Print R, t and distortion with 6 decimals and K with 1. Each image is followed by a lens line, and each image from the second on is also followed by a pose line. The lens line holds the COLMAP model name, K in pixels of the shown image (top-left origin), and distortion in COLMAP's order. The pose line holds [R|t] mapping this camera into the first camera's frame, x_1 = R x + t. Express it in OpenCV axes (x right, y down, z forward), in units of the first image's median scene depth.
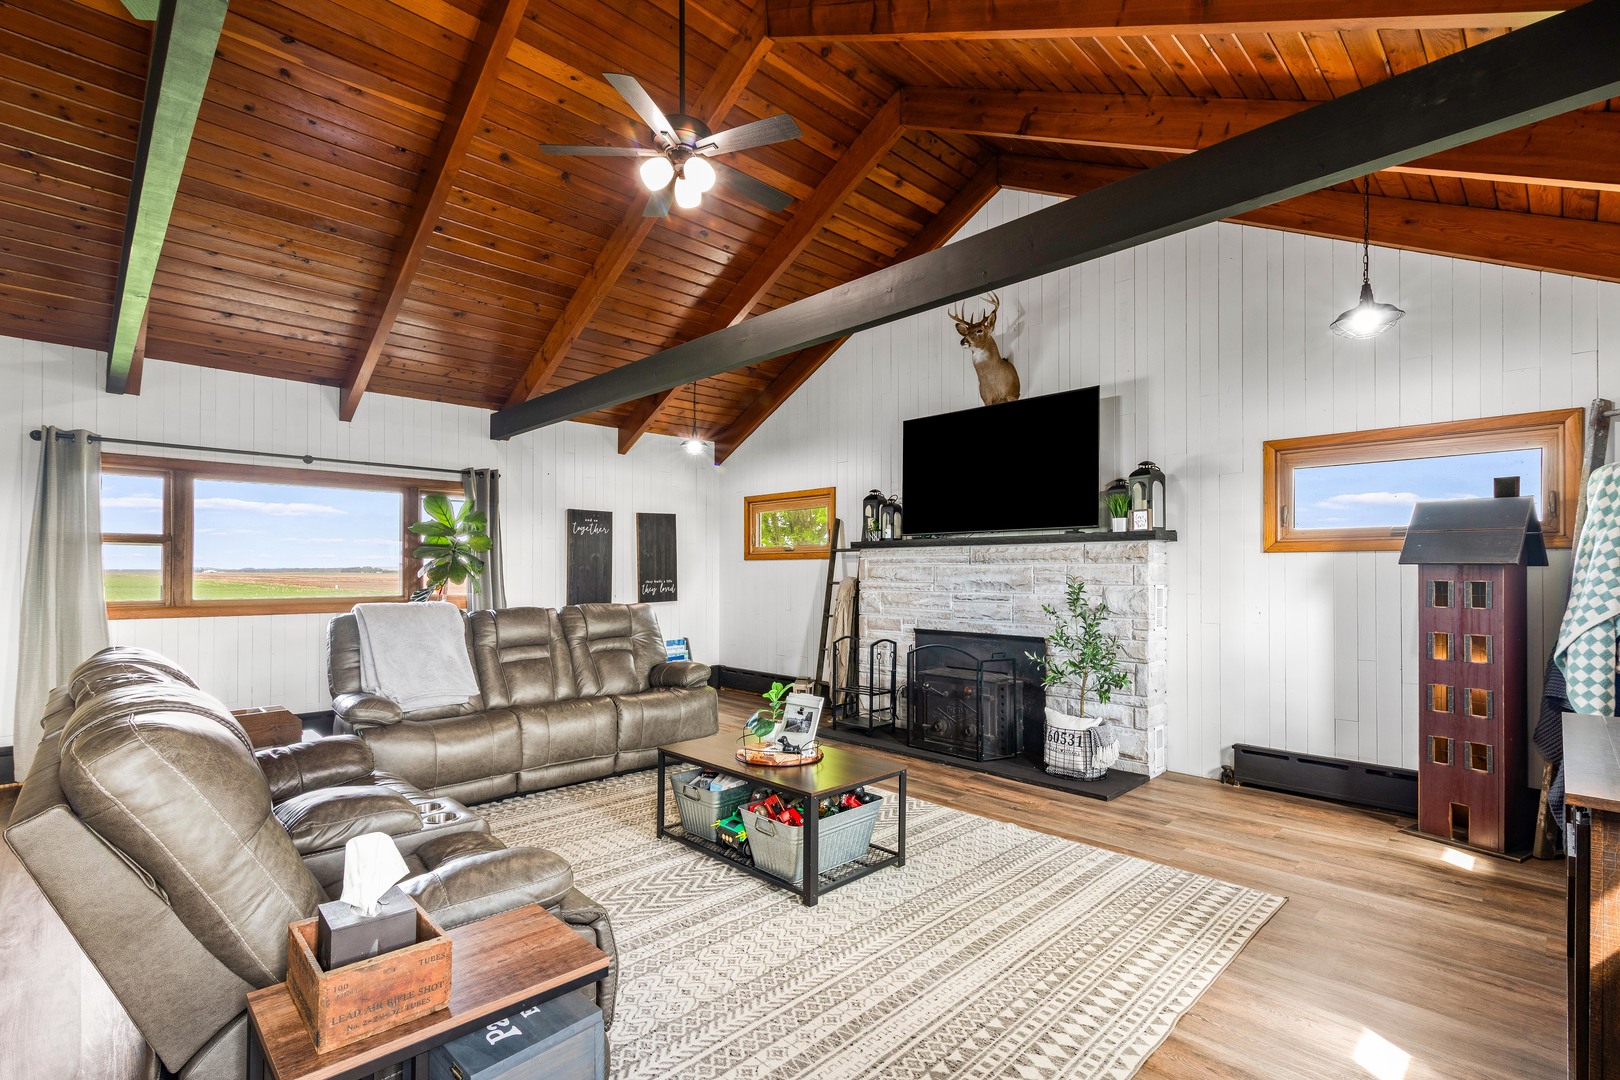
lens RADIAL K [[746.8, 0, 810.8], [0, 746.8, 572.1], [0, 0, 1]] dist [0.006856, -0.001779]
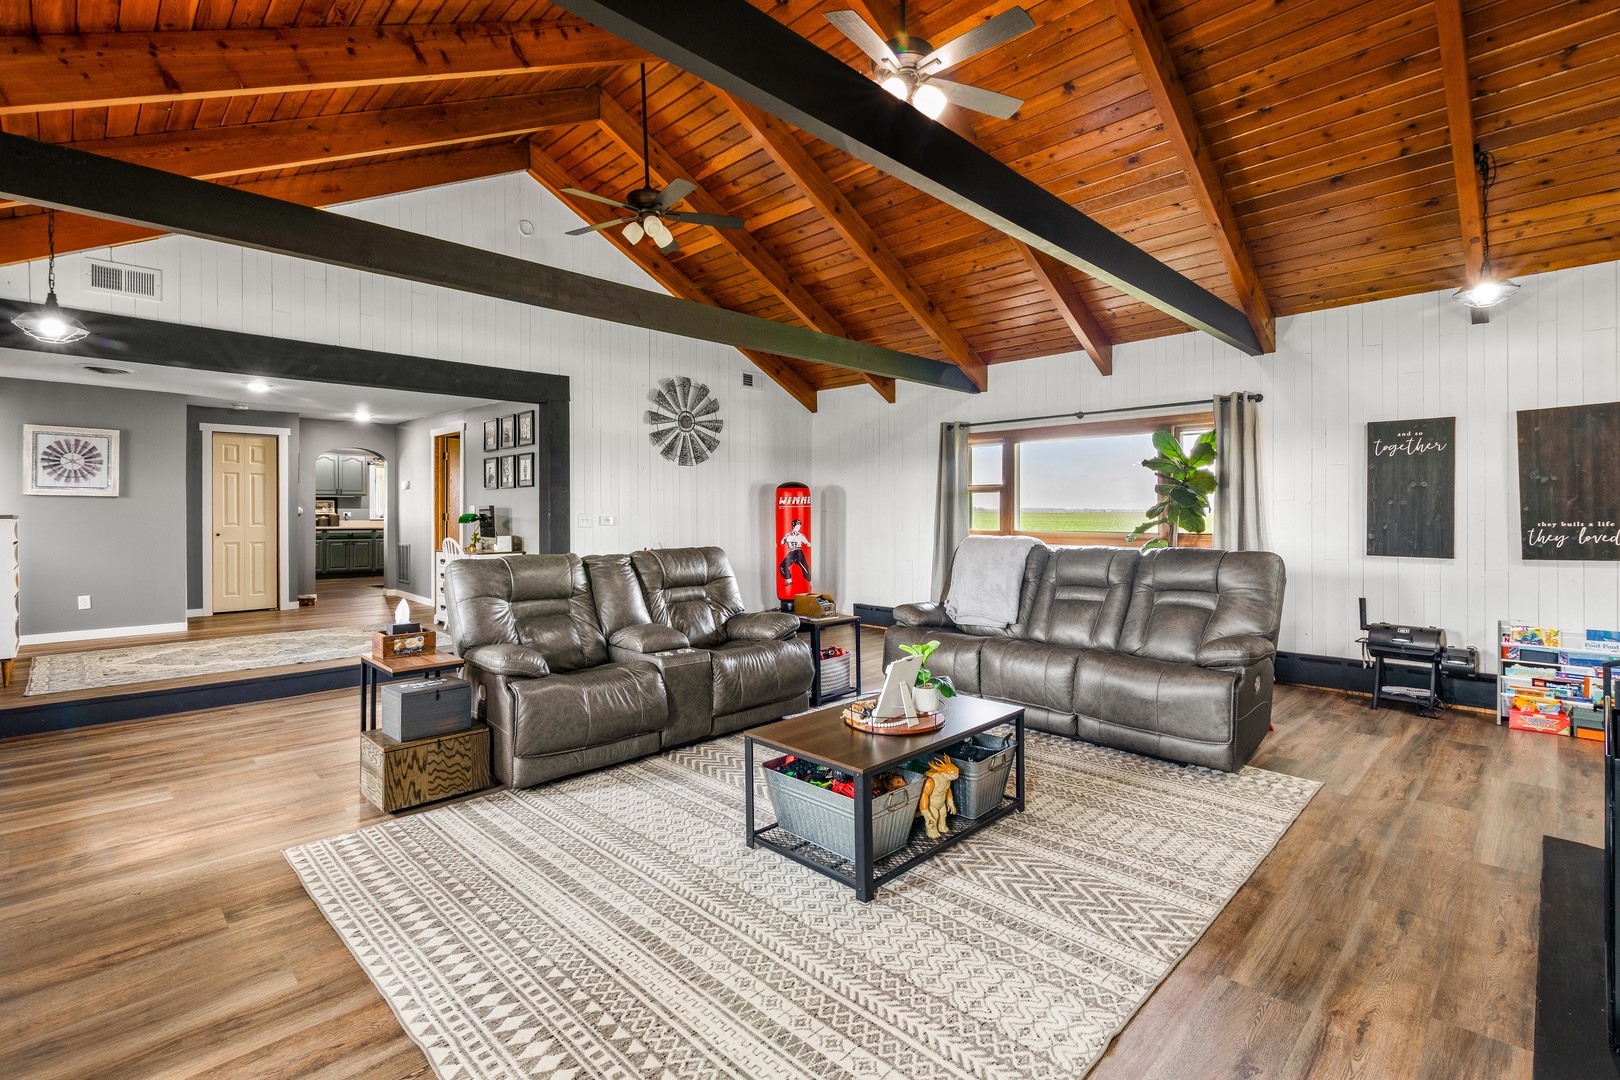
lens RADIAL K [[746.8, 0, 793.6], [0, 746.8, 503.9], [0, 0, 1]] dist [0.006856, -0.001779]
pose [[-0.003444, -0.011319, -0.999930, 0.569374], [0.000989, 0.999935, -0.011322, 0.003543], [0.999994, -0.001027, -0.003433, 0.609424]]
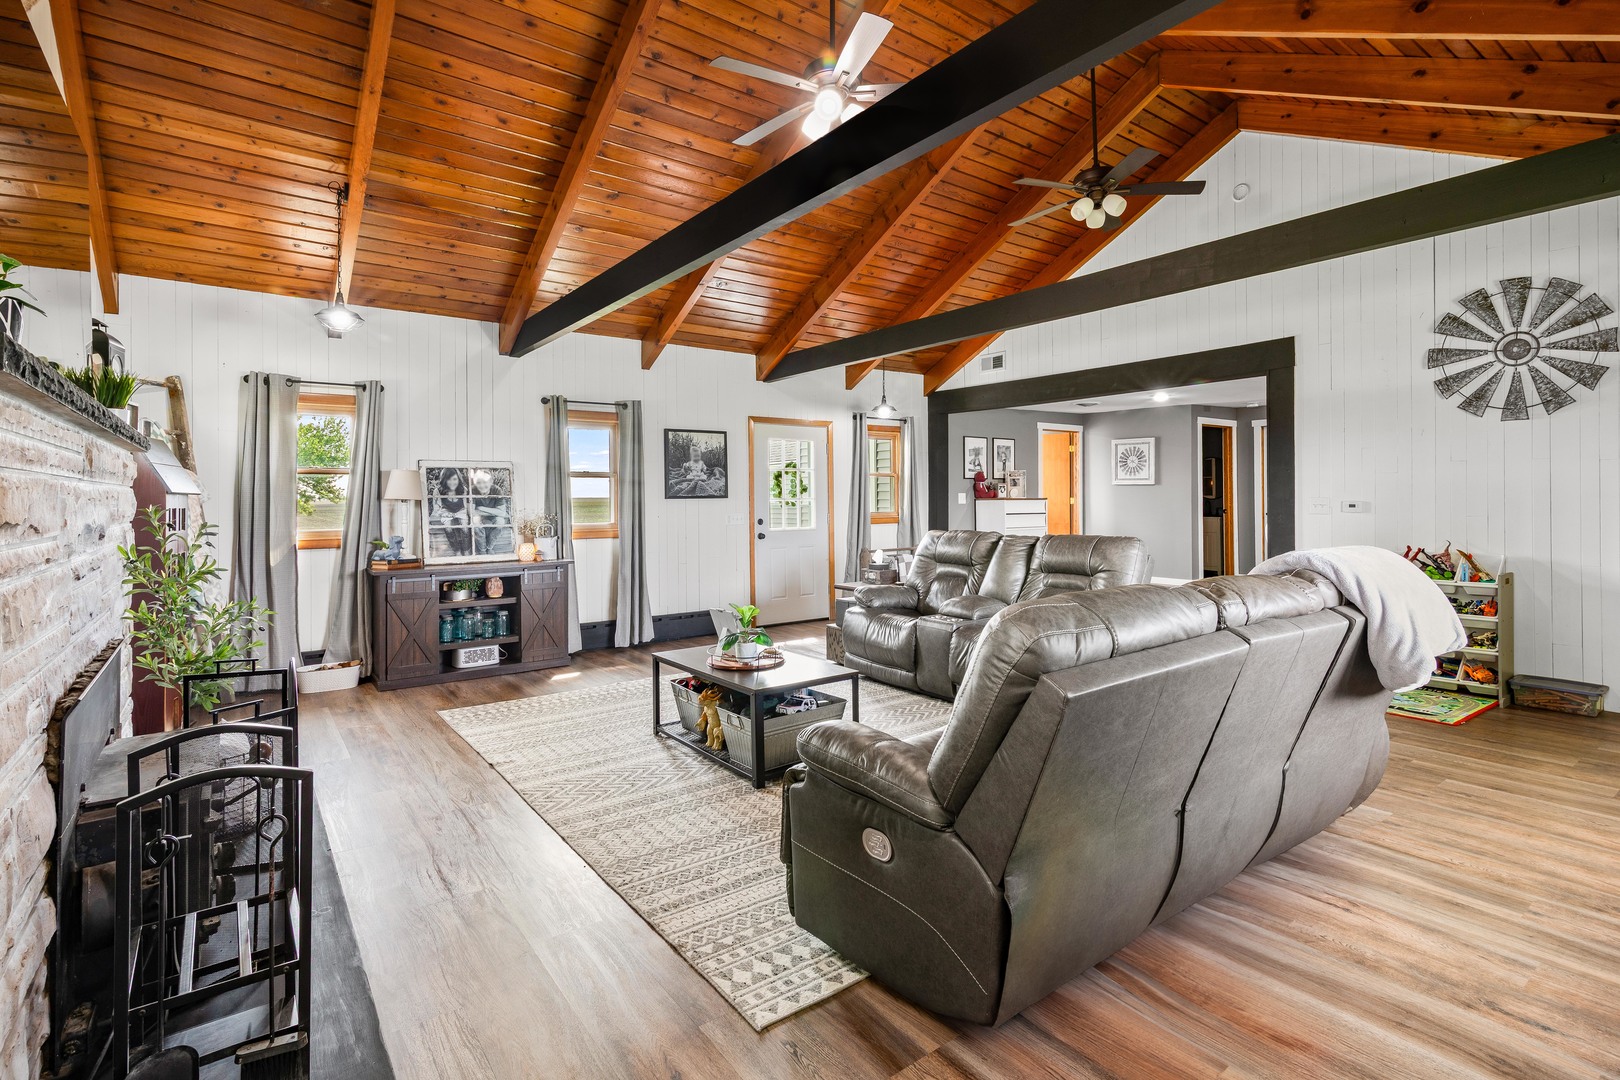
lens RADIAL K [[746.8, 0, 807.5], [0, 746.8, 488.0], [0, 0, 1]] dist [0.006856, -0.001779]
pose [[-0.991838, 0.006737, 0.127330, -0.184733], [0.005388, 0.999926, -0.010936, -0.001071], [-0.127394, -0.010160, -0.991800, 1.436885]]
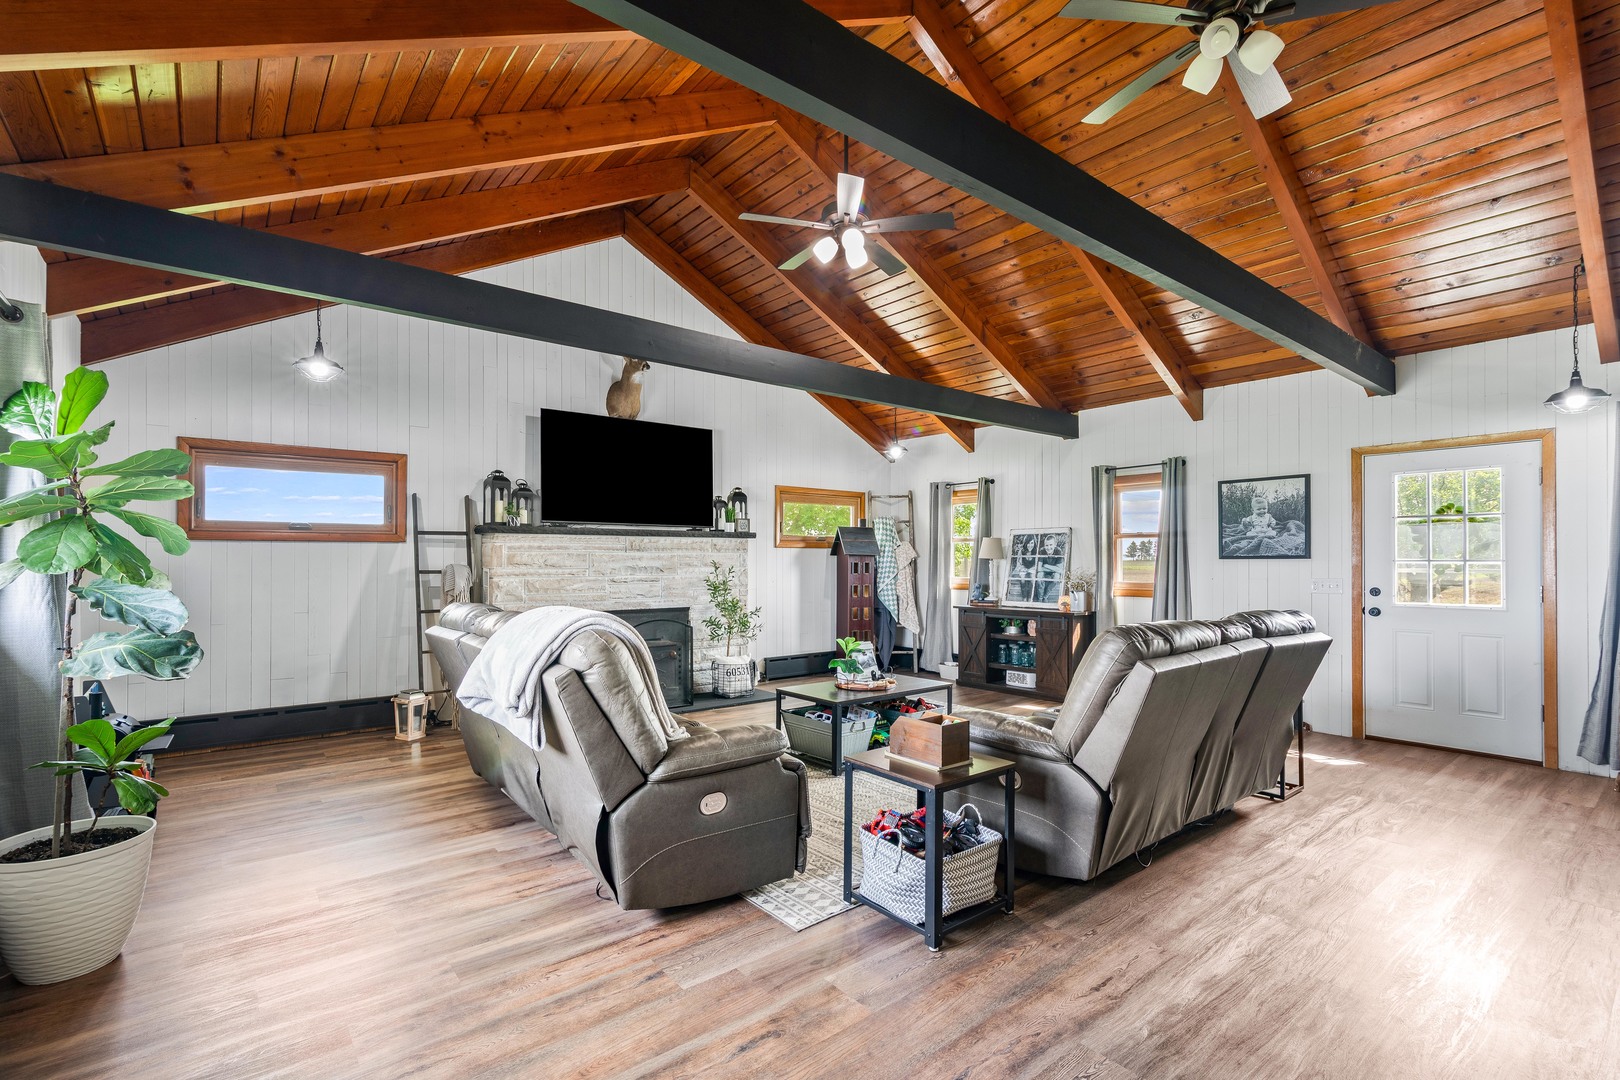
lens RADIAL K [[746.8, 0, 816.9], [0, 746.8, 550.0], [0, 0, 1]] dist [0.006856, -0.001779]
pose [[0.073776, 0.012212, 0.997200, -1.035751], [0.001391, 0.999923, -0.012349, 0.001630], [-0.997274, 0.002298, 0.073753, 0.681870]]
